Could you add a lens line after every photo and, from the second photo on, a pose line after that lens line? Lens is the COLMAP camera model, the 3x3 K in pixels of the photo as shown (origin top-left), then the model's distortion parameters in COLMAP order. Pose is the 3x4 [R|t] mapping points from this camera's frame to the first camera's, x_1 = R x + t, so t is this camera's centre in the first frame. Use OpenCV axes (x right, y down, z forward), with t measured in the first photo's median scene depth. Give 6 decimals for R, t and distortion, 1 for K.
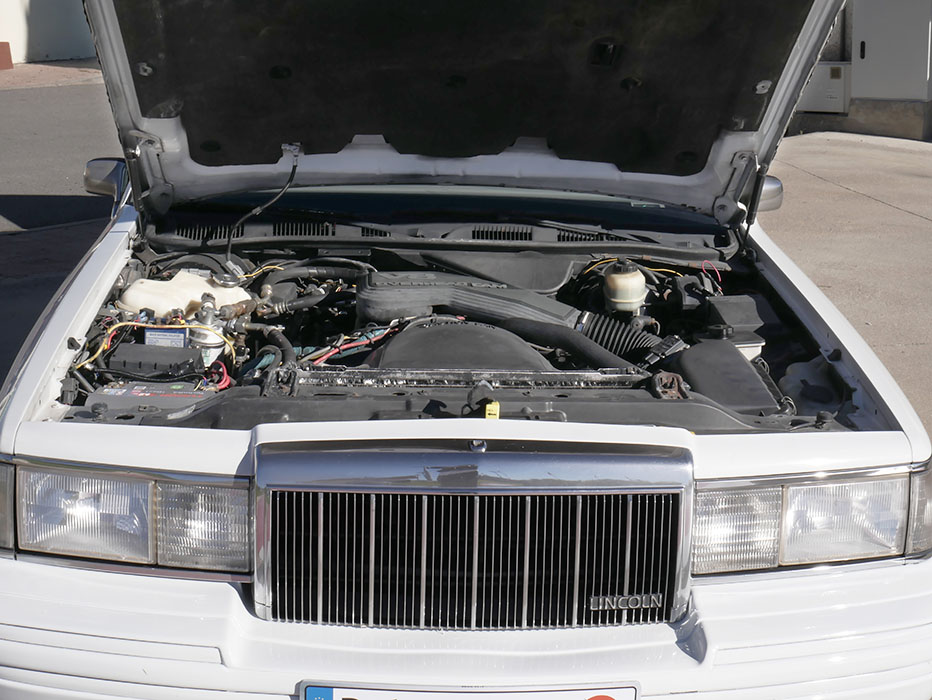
lens RADIAL K [[1370.6, 0, 452.2], [0, 1370.6, 349.5], [0, 0, 1]] dist [0.006752, -0.015509]
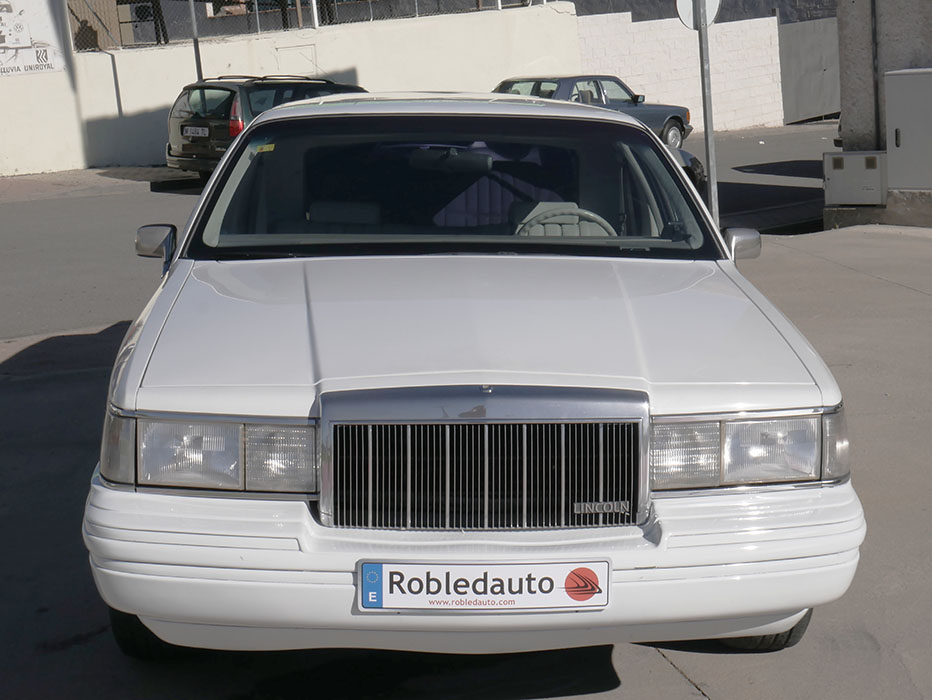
lens RADIAL K [[1568.9, 0, 466.0], [0, 1568.9, 350.0], [0, 0, 1]] dist [0.015554, -0.025634]
pose [[0.999699, -0.024519, 0.000656, -0.000946], [0.024474, 0.995386, -0.092782, 0.170164], [0.001622, 0.092770, 0.995686, -0.519638]]
